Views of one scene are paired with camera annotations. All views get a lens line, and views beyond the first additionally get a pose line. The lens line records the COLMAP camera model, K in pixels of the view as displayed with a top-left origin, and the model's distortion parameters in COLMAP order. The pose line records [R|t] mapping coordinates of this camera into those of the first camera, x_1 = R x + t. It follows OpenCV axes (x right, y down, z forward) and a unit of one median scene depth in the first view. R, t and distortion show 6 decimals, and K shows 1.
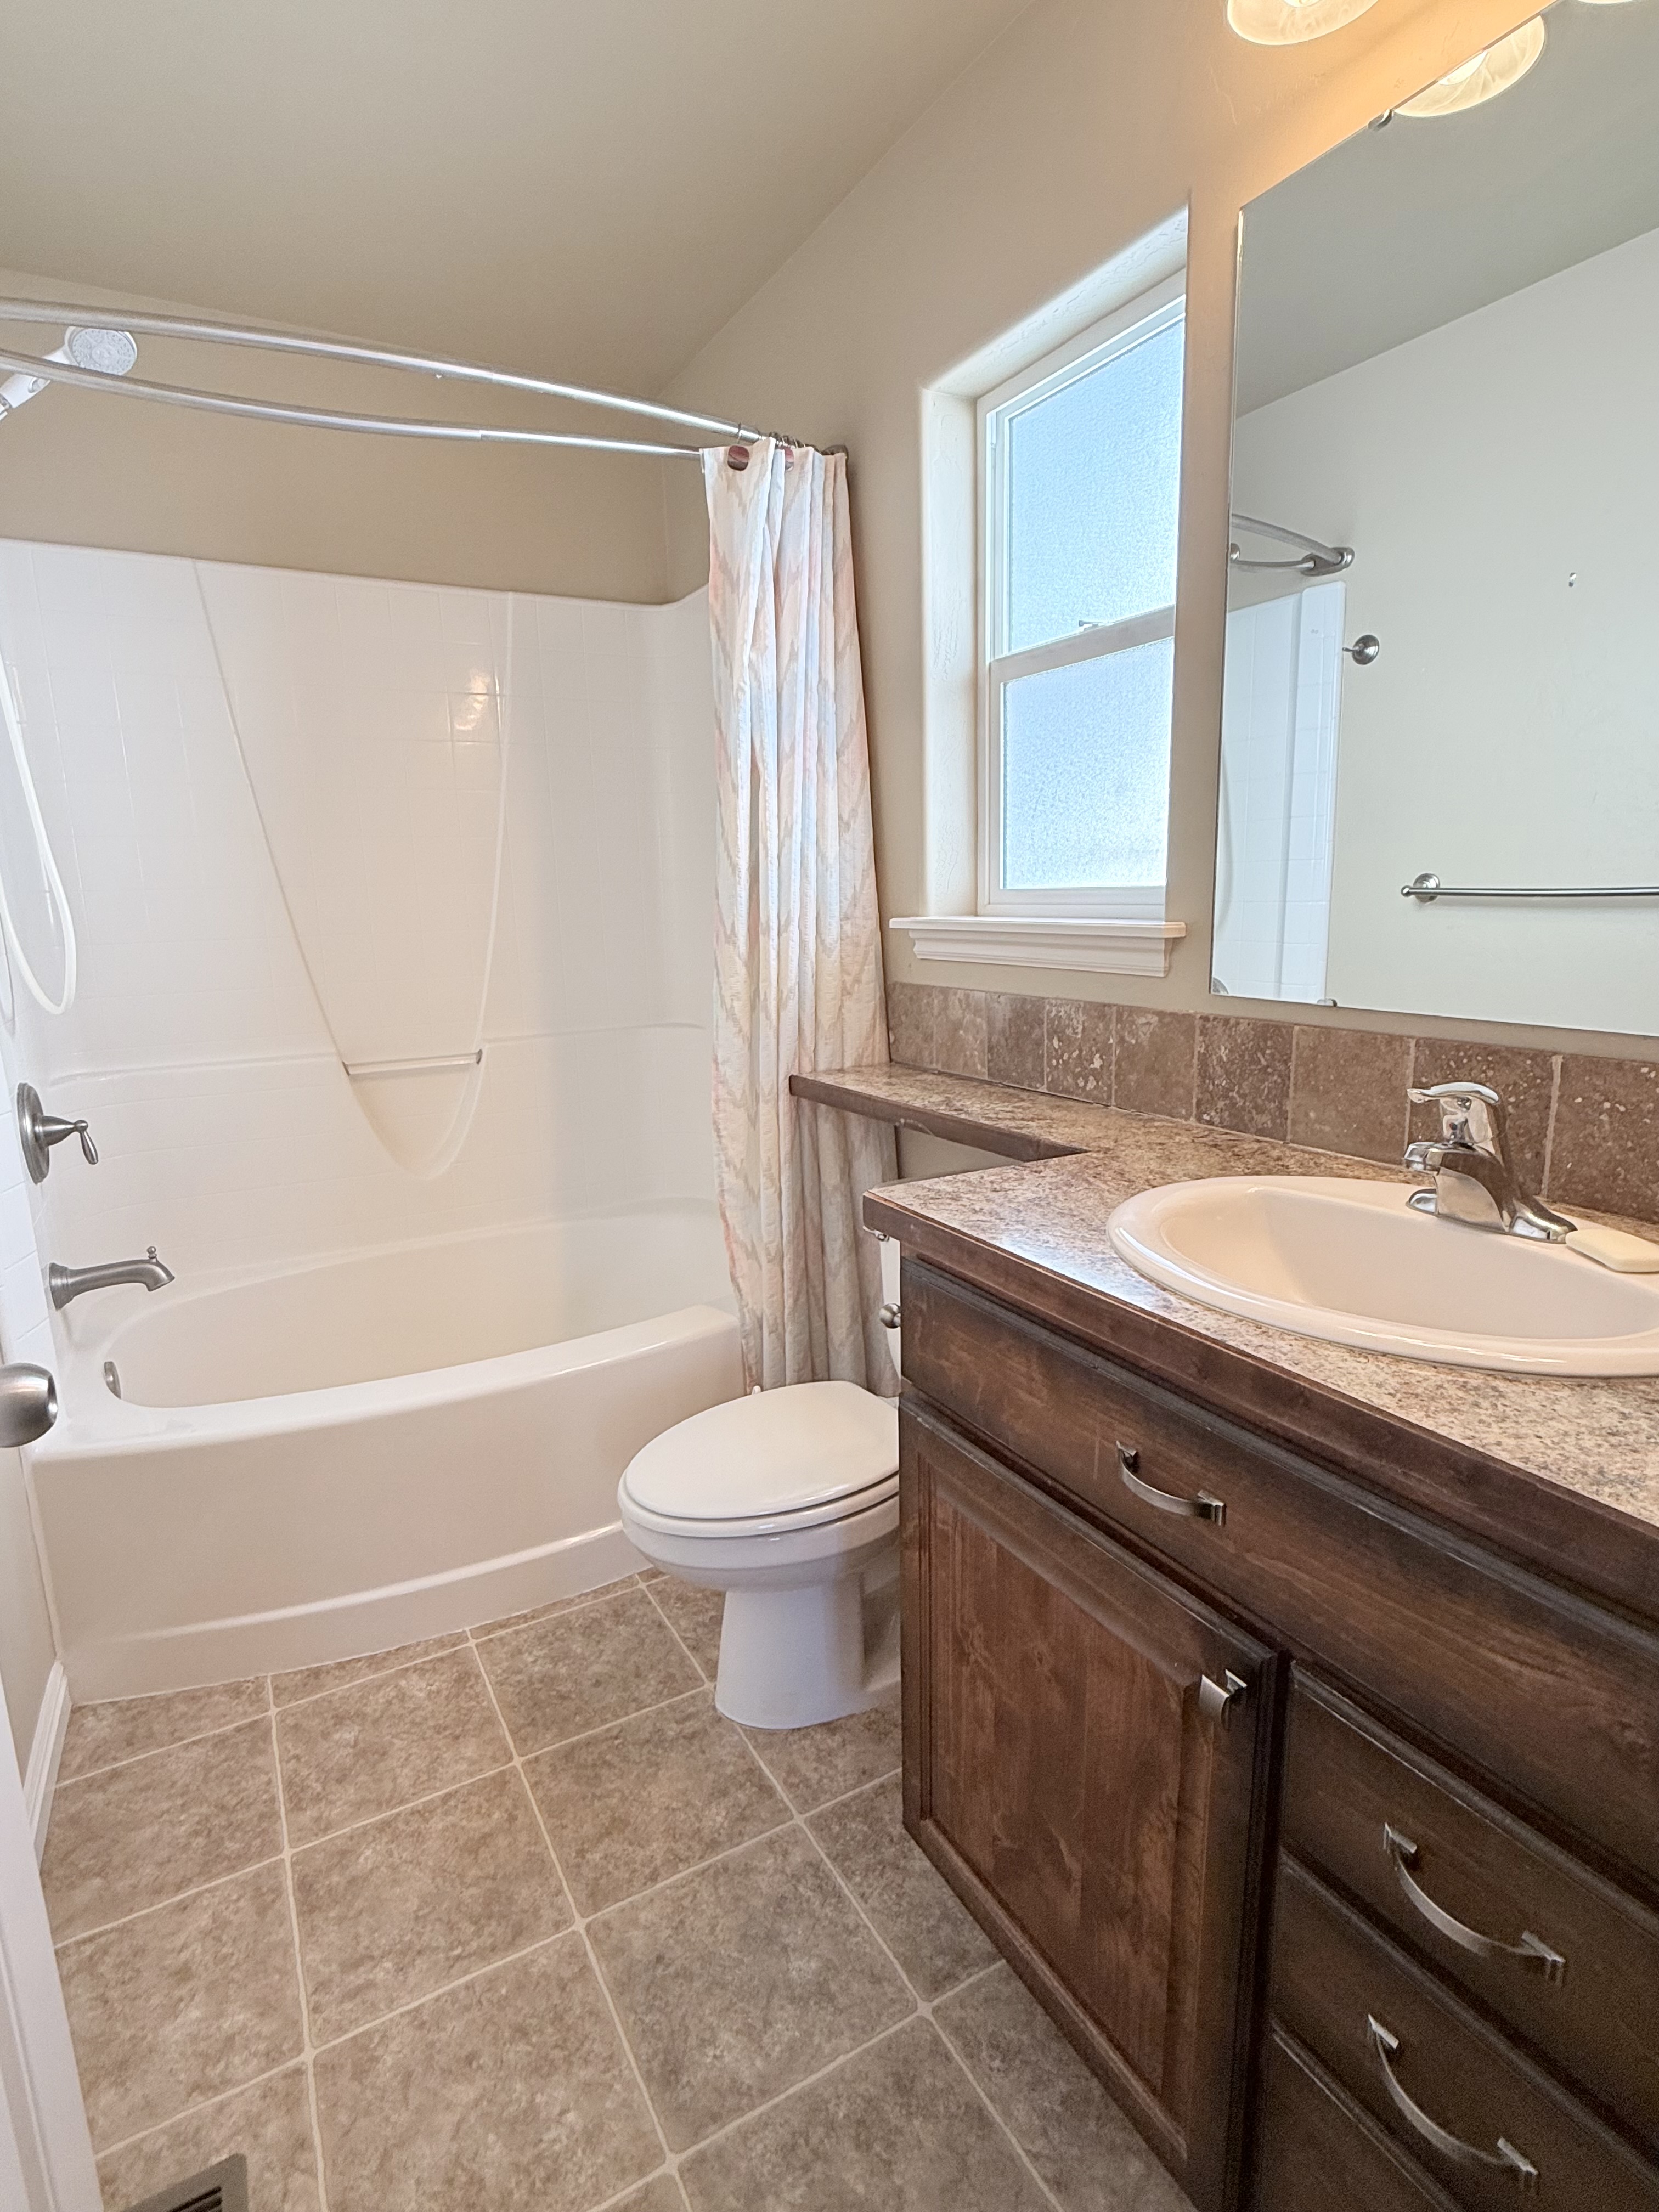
lens RADIAL K [[1102.6, 0, 829.5], [0, 1102.6, 1106.0], [0, 0, 1]] dist [-0.002506, -0.000371]
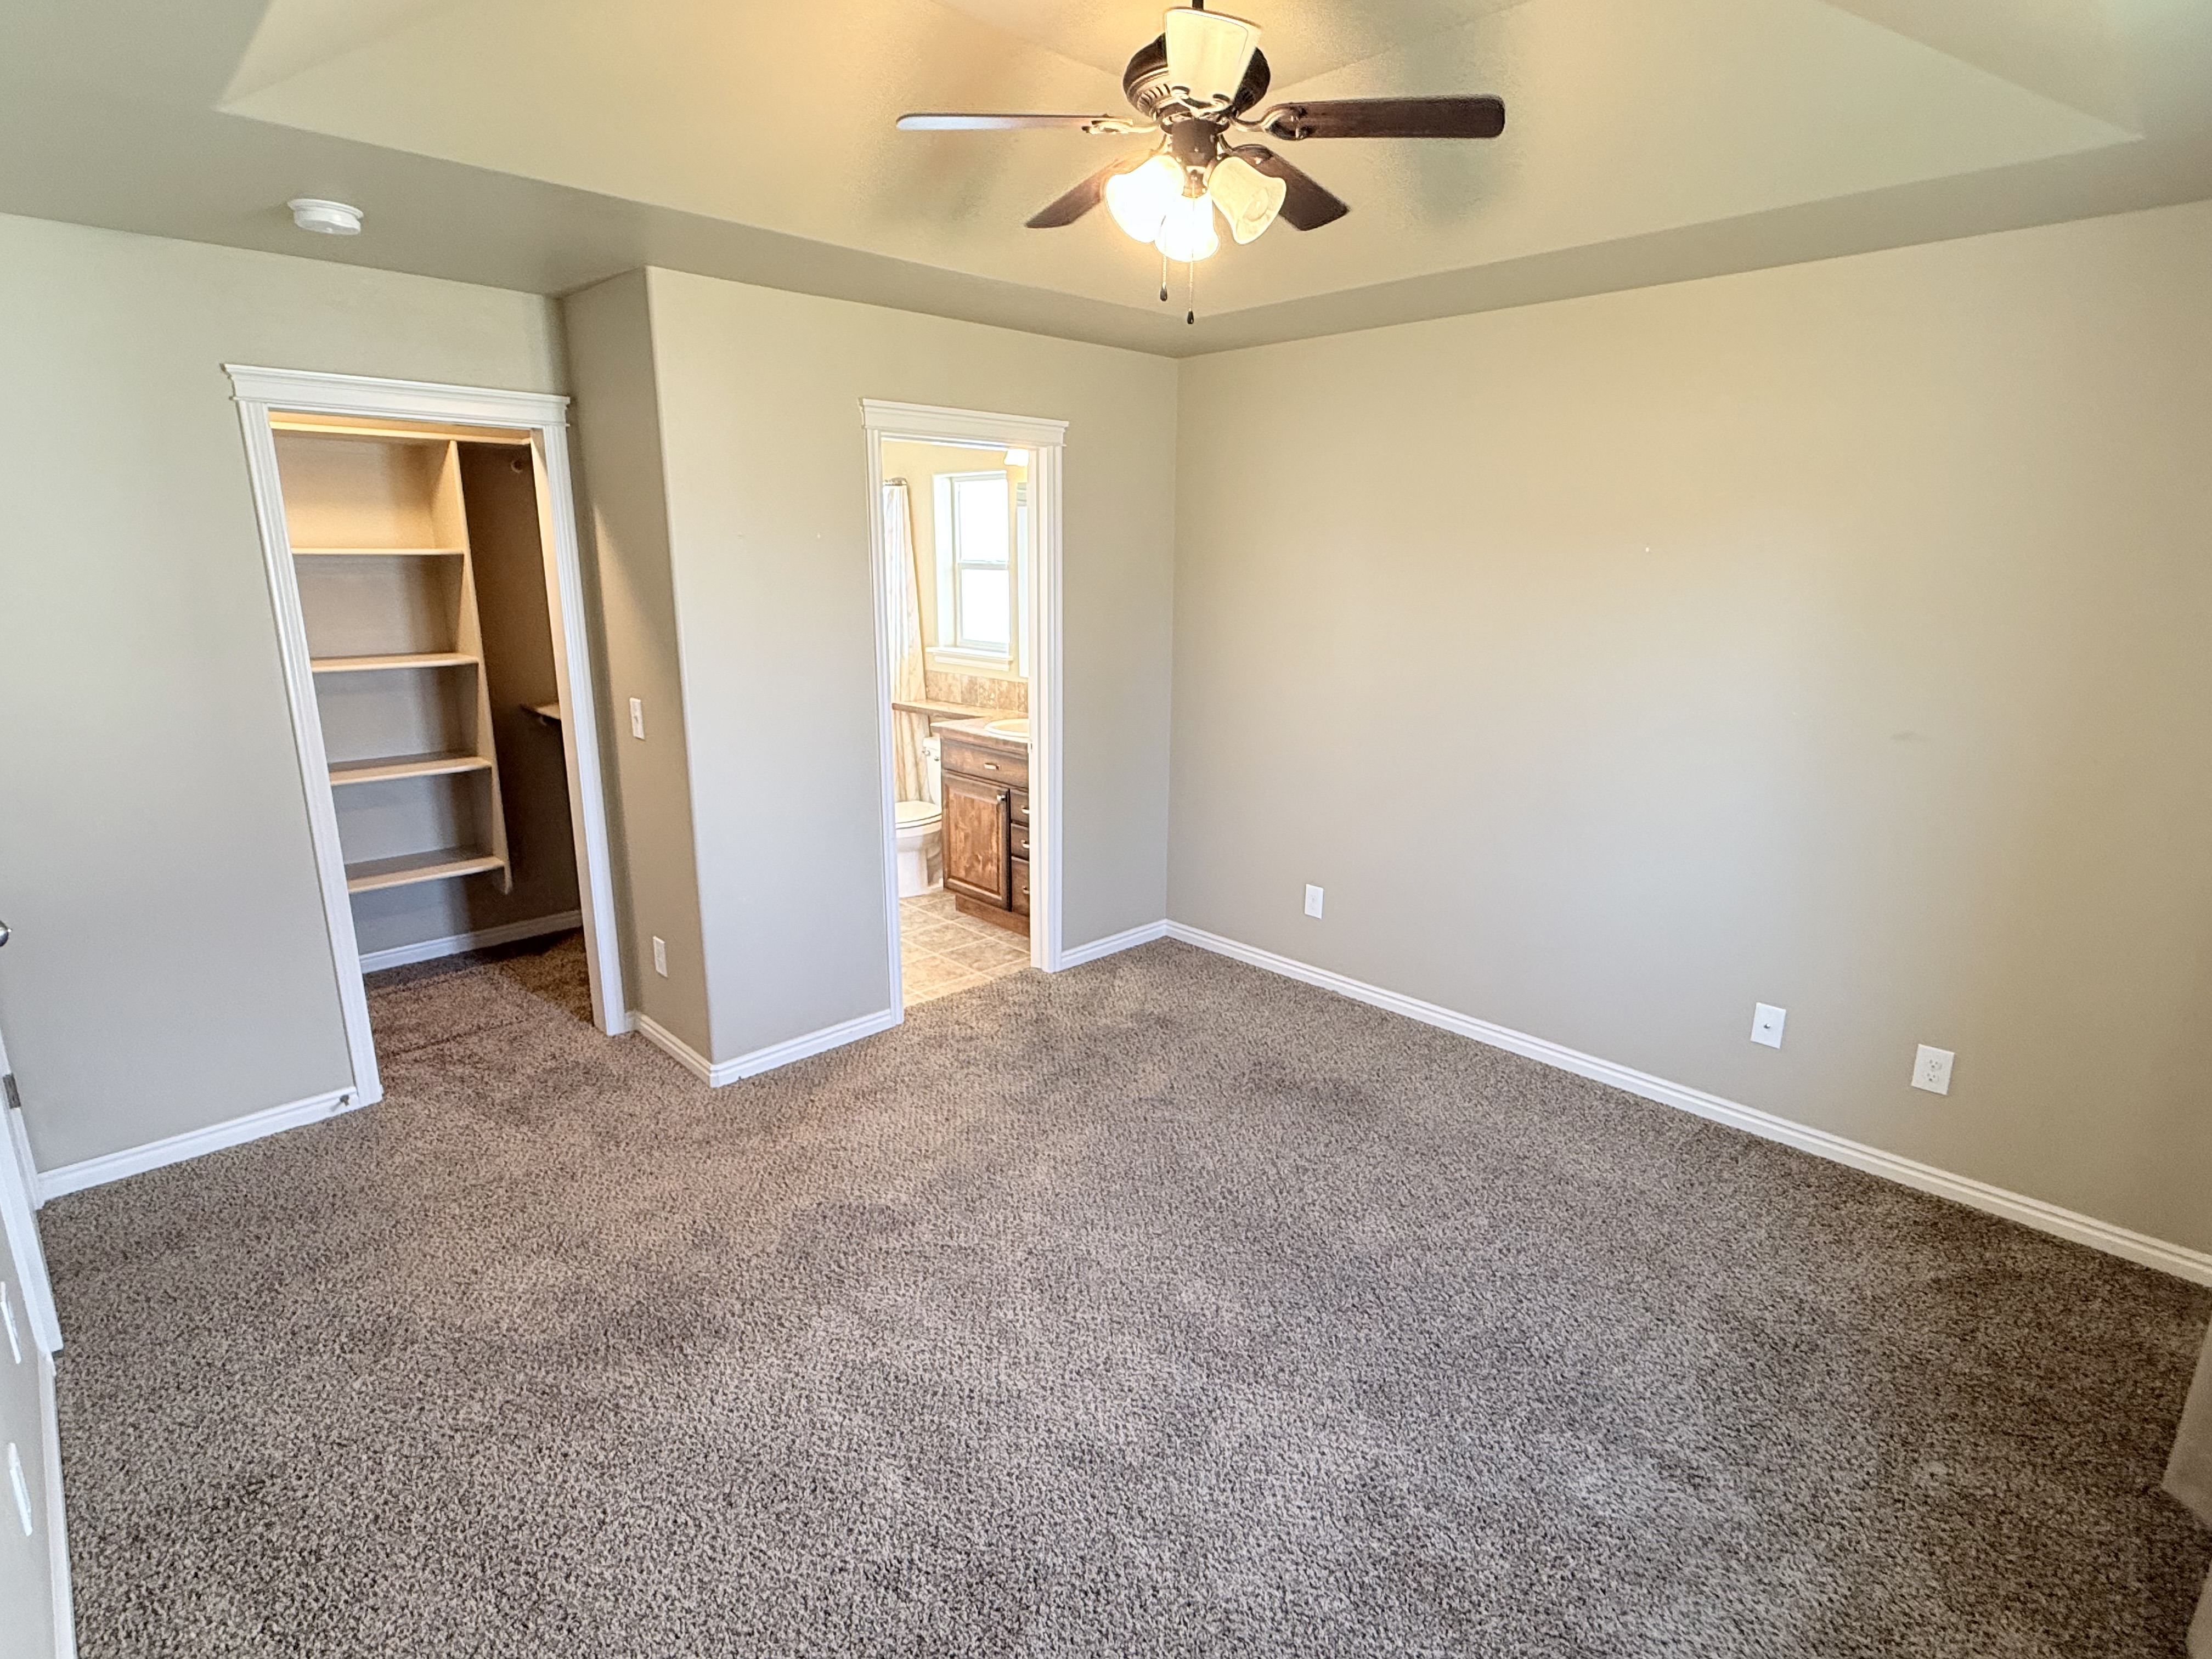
lens RADIAL K [[1102.6, 0, 1106.0], [0, 1102.6, 829.5], [0, 0, 1]] dist [-0.002506, -0.000371]
pose [[0.965263, -0.030064, 0.259544, -0.291235], [0.016418, 0.998374, 0.054585, 0.177029], [-0.260763, -0.048428, 0.964188, -2.207856]]
